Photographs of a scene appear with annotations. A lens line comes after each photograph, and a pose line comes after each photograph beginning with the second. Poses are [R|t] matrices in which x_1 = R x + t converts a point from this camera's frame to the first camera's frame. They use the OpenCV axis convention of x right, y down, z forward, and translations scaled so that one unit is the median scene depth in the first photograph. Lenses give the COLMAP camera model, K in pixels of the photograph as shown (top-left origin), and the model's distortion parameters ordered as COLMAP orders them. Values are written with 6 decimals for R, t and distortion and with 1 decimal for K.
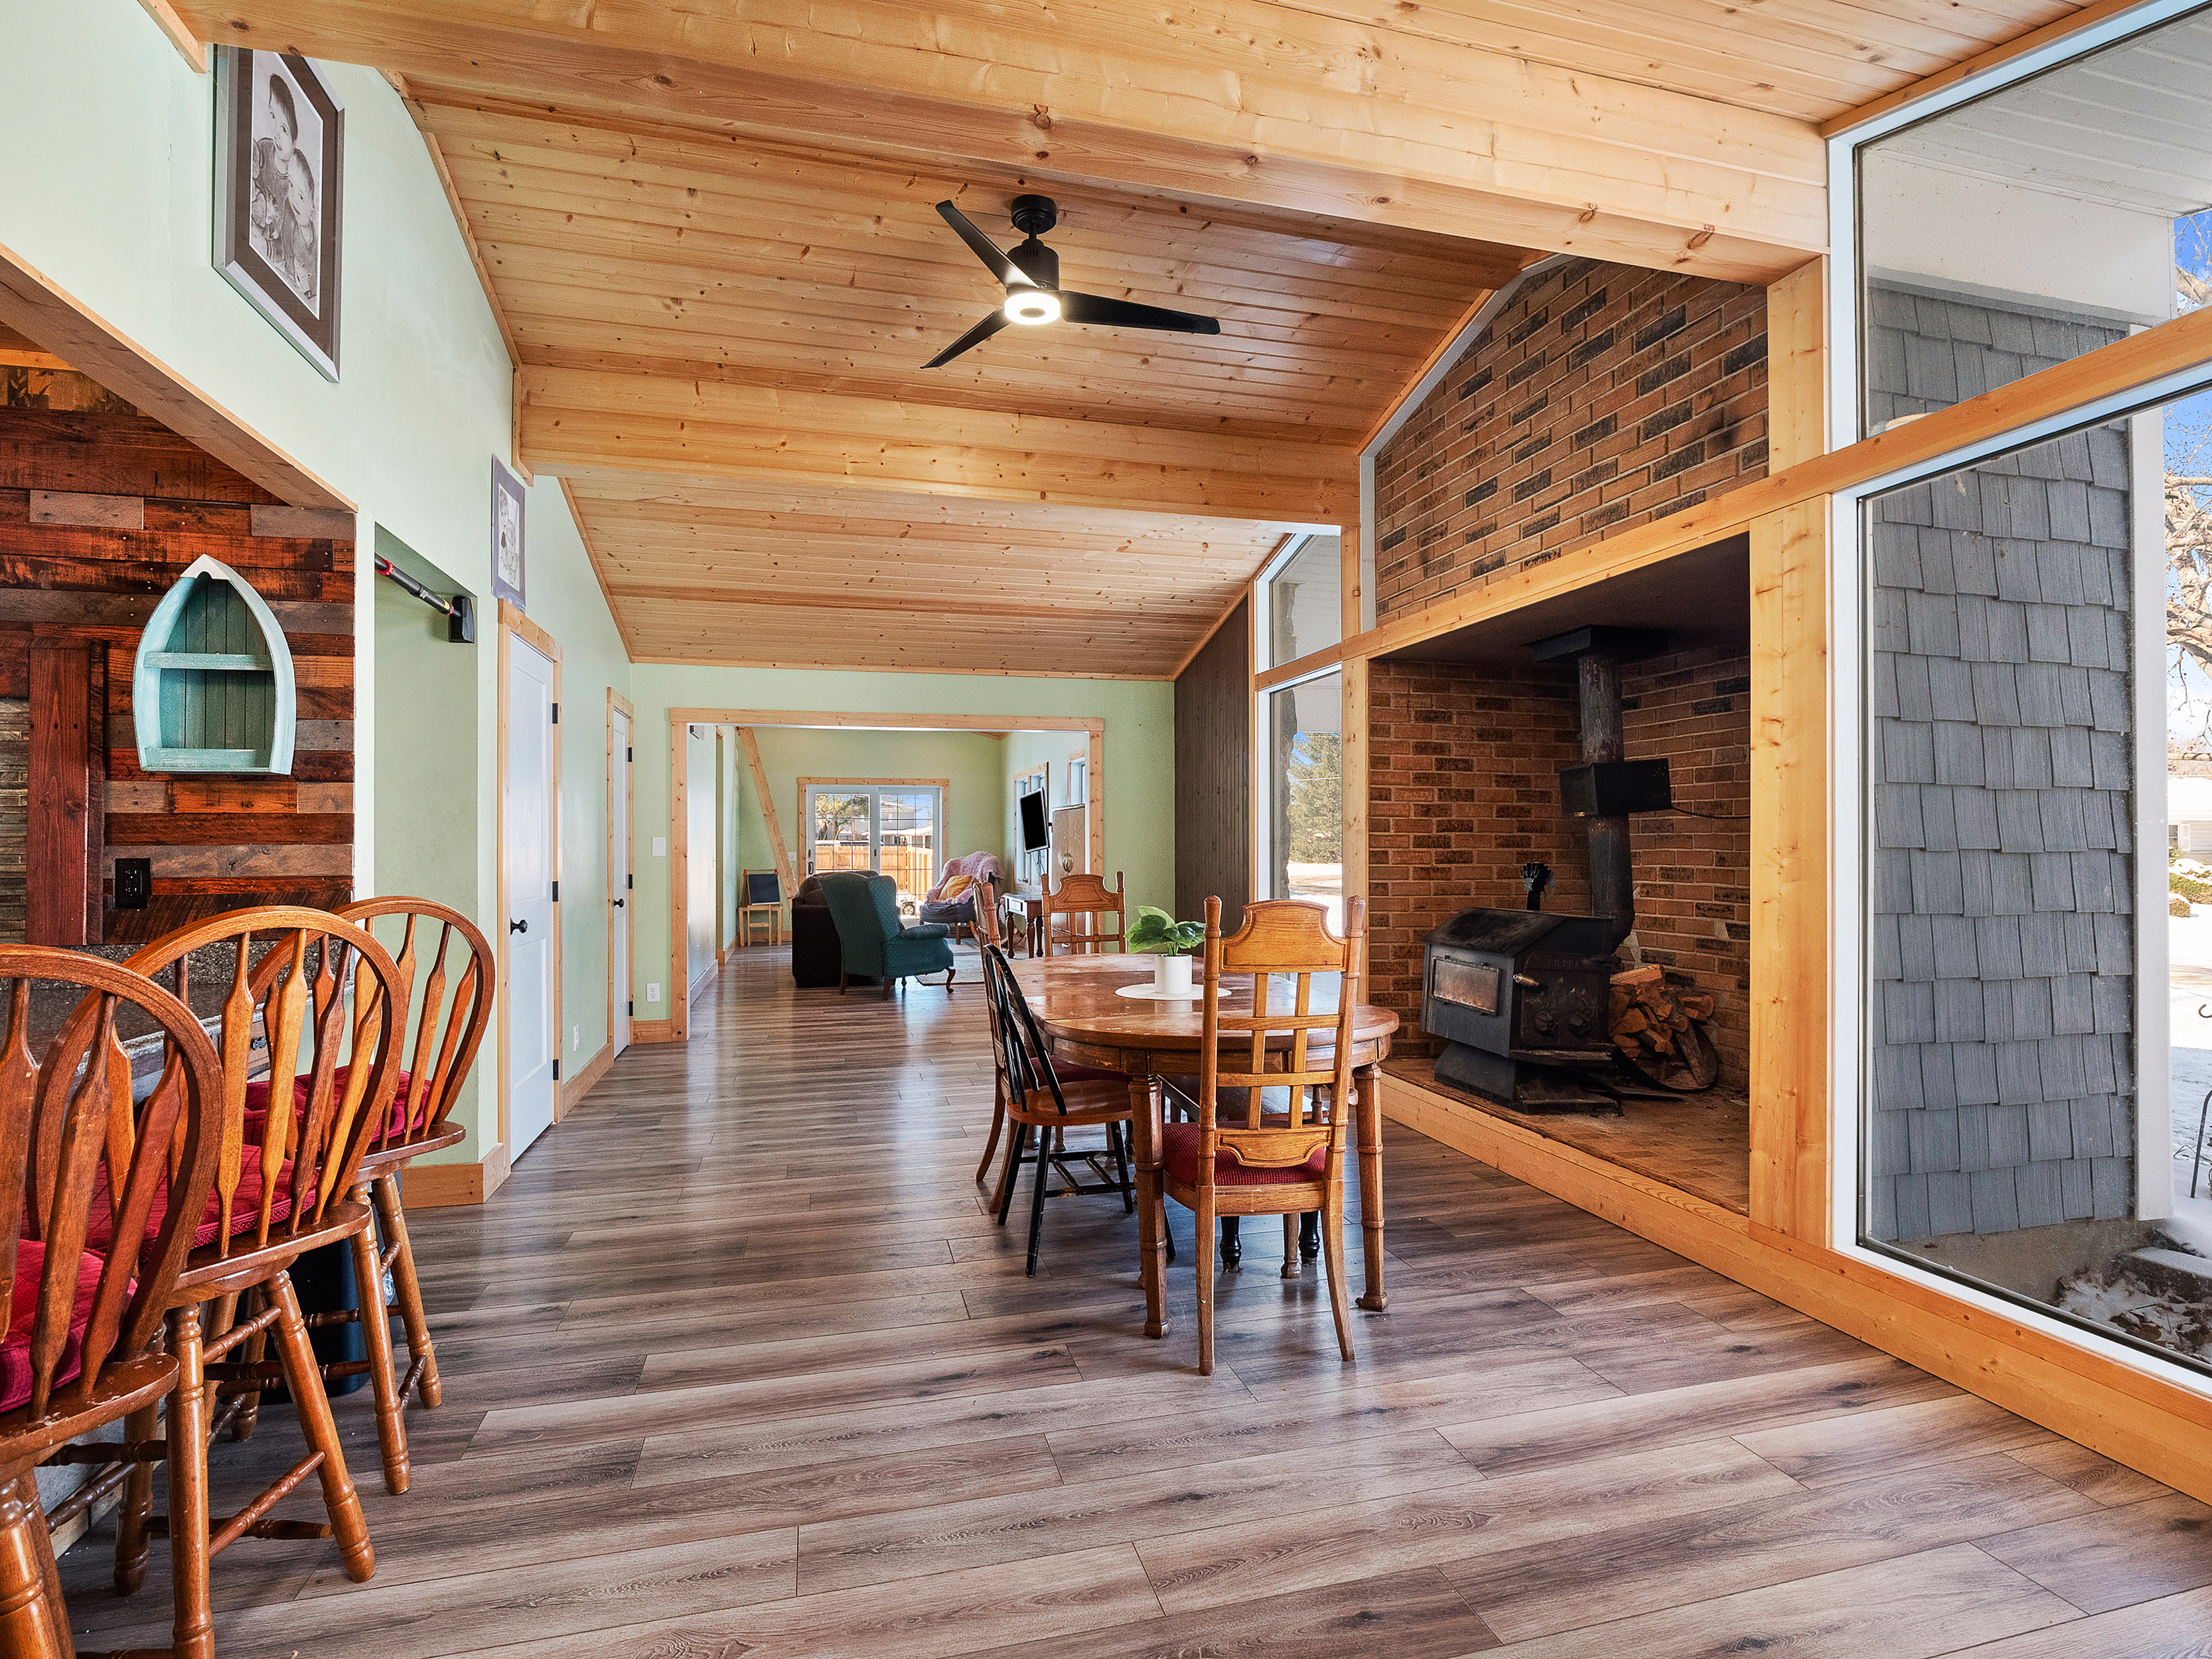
lens RADIAL K [[1086.5, 0, 1095.2], [0, 1086.5, 838.0], [0, 0, 1]] dist [0.001097, -0.002702]
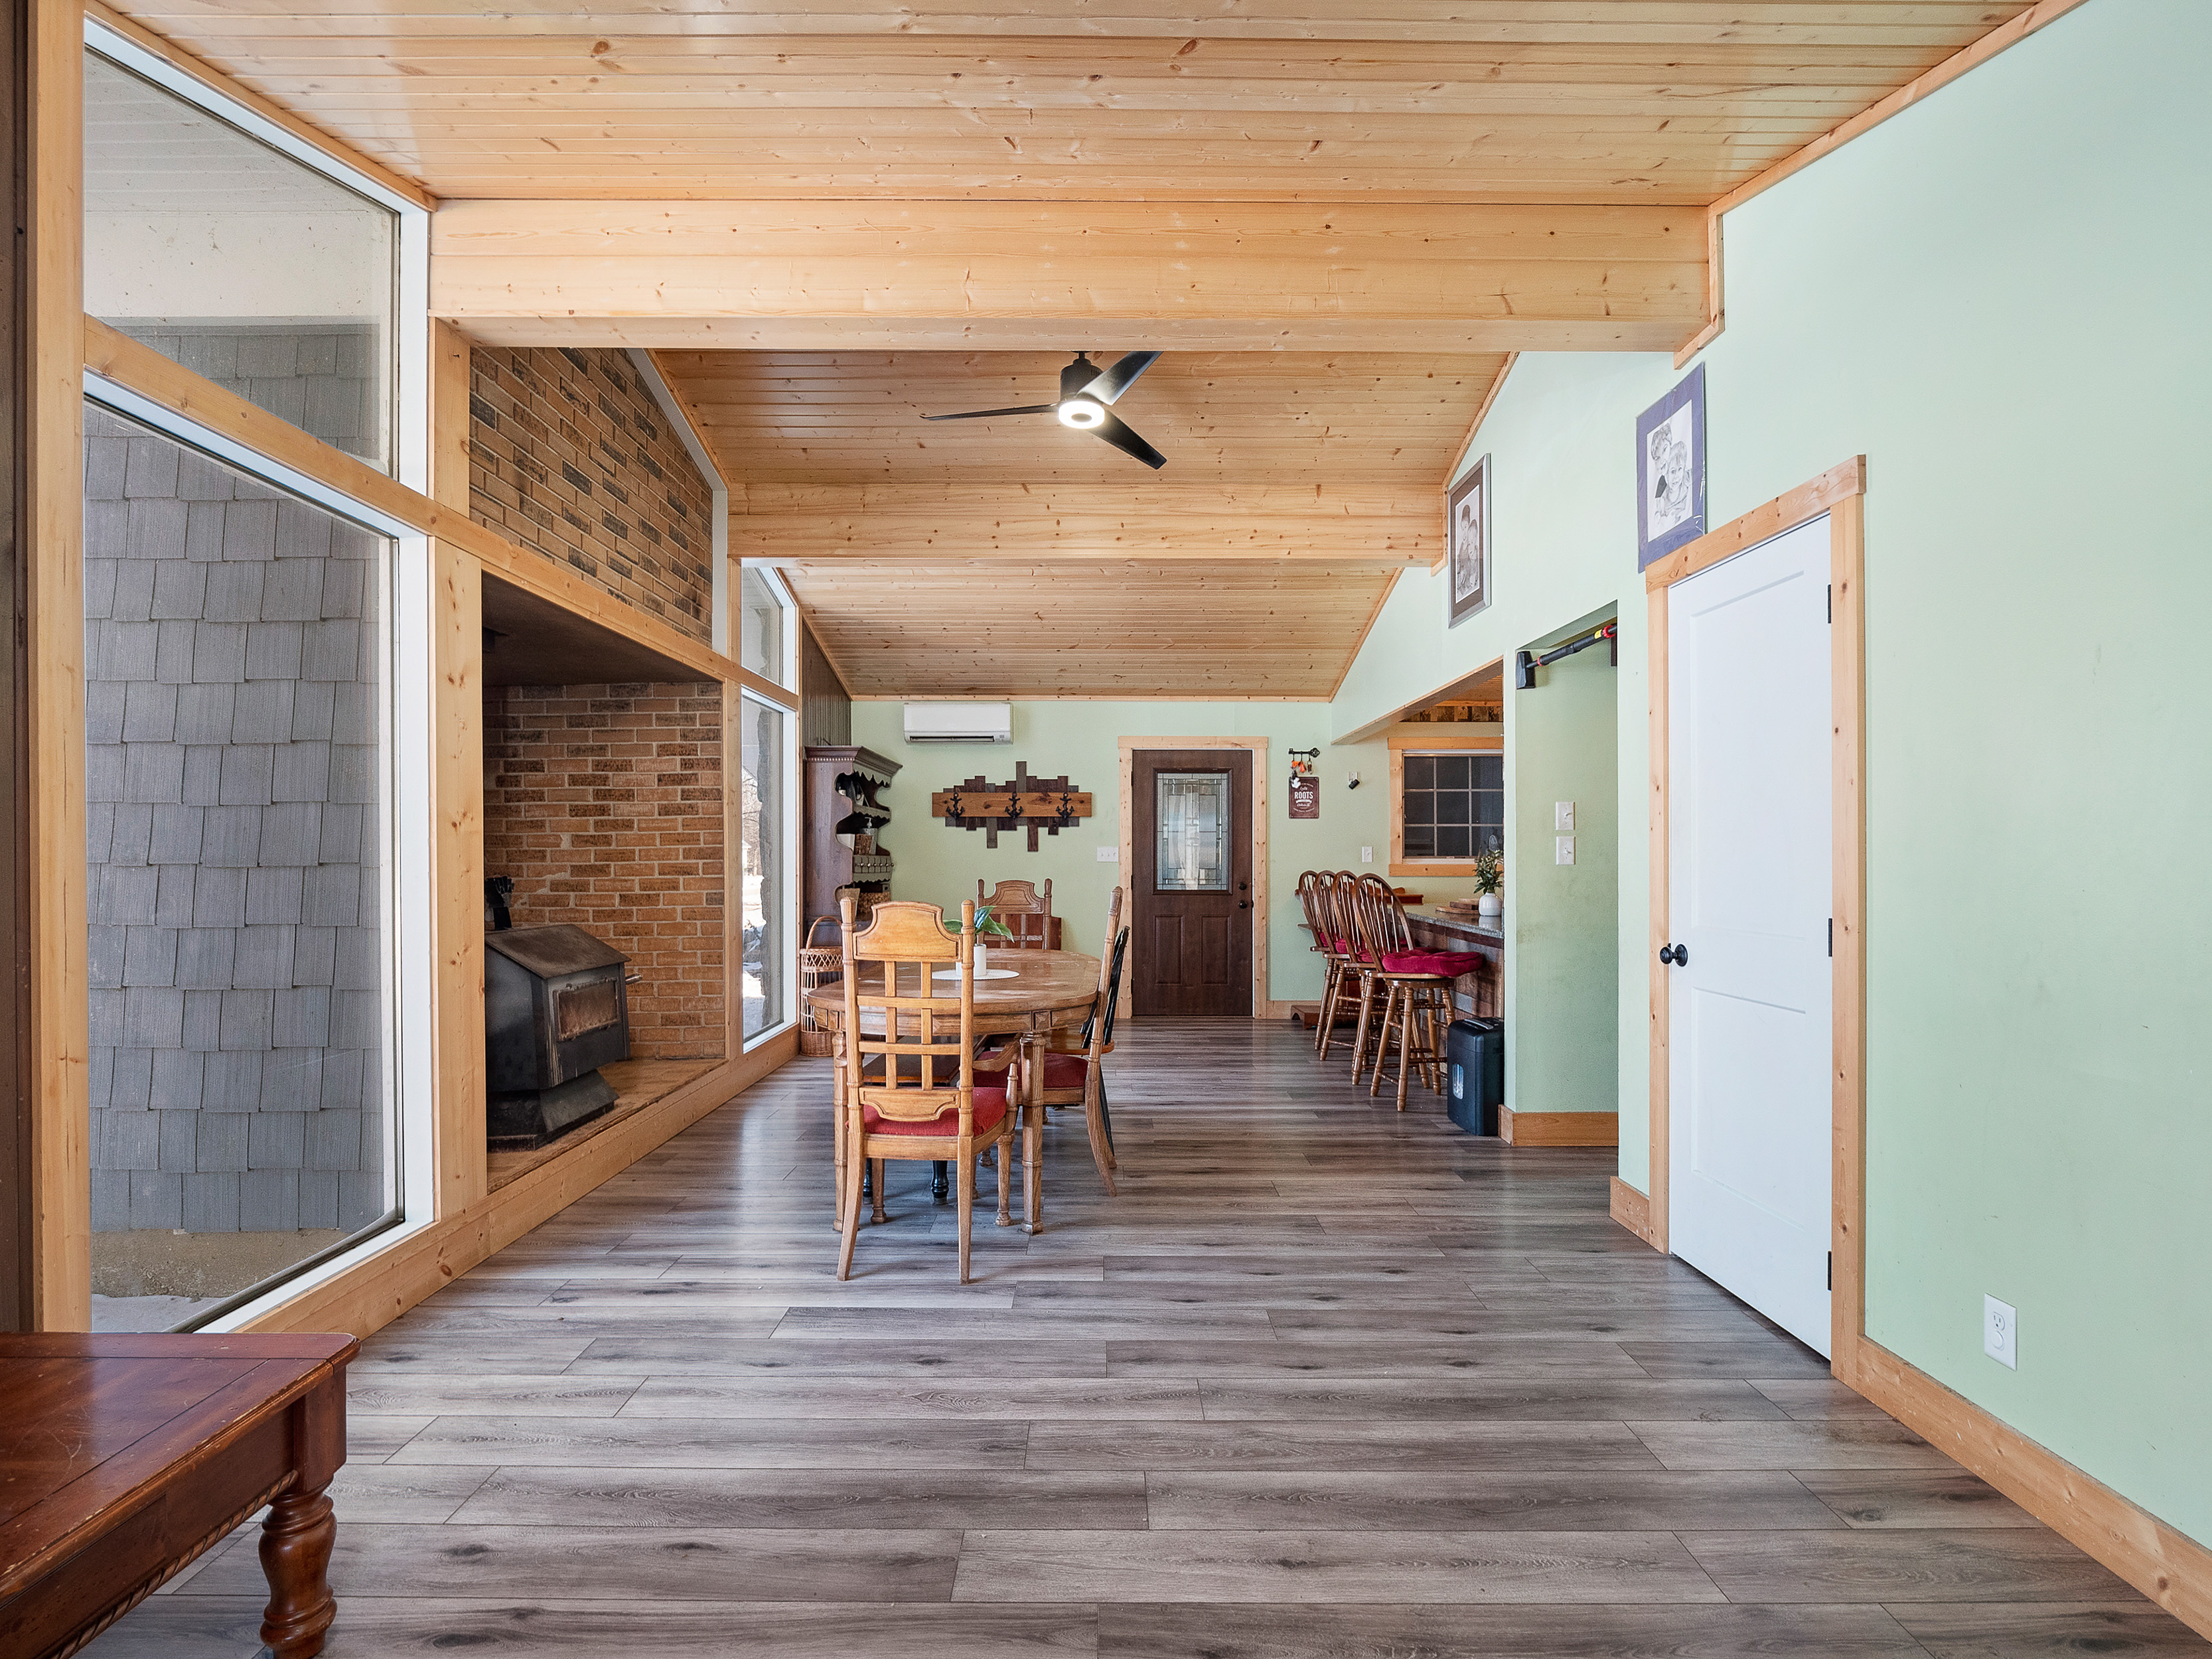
lens RADIAL K [[1086.5, 0, 1102.3], [0, 1086.5, 844.1], [0, 0, 1]] dist [0.001097, -0.002702]
pose [[-0.967028, 0.006181, 0.254596, -0.503270], [0.002556, 0.999891, -0.014566, 0.016247], [-0.254658, -0.013435, -0.966938, 2.835522]]
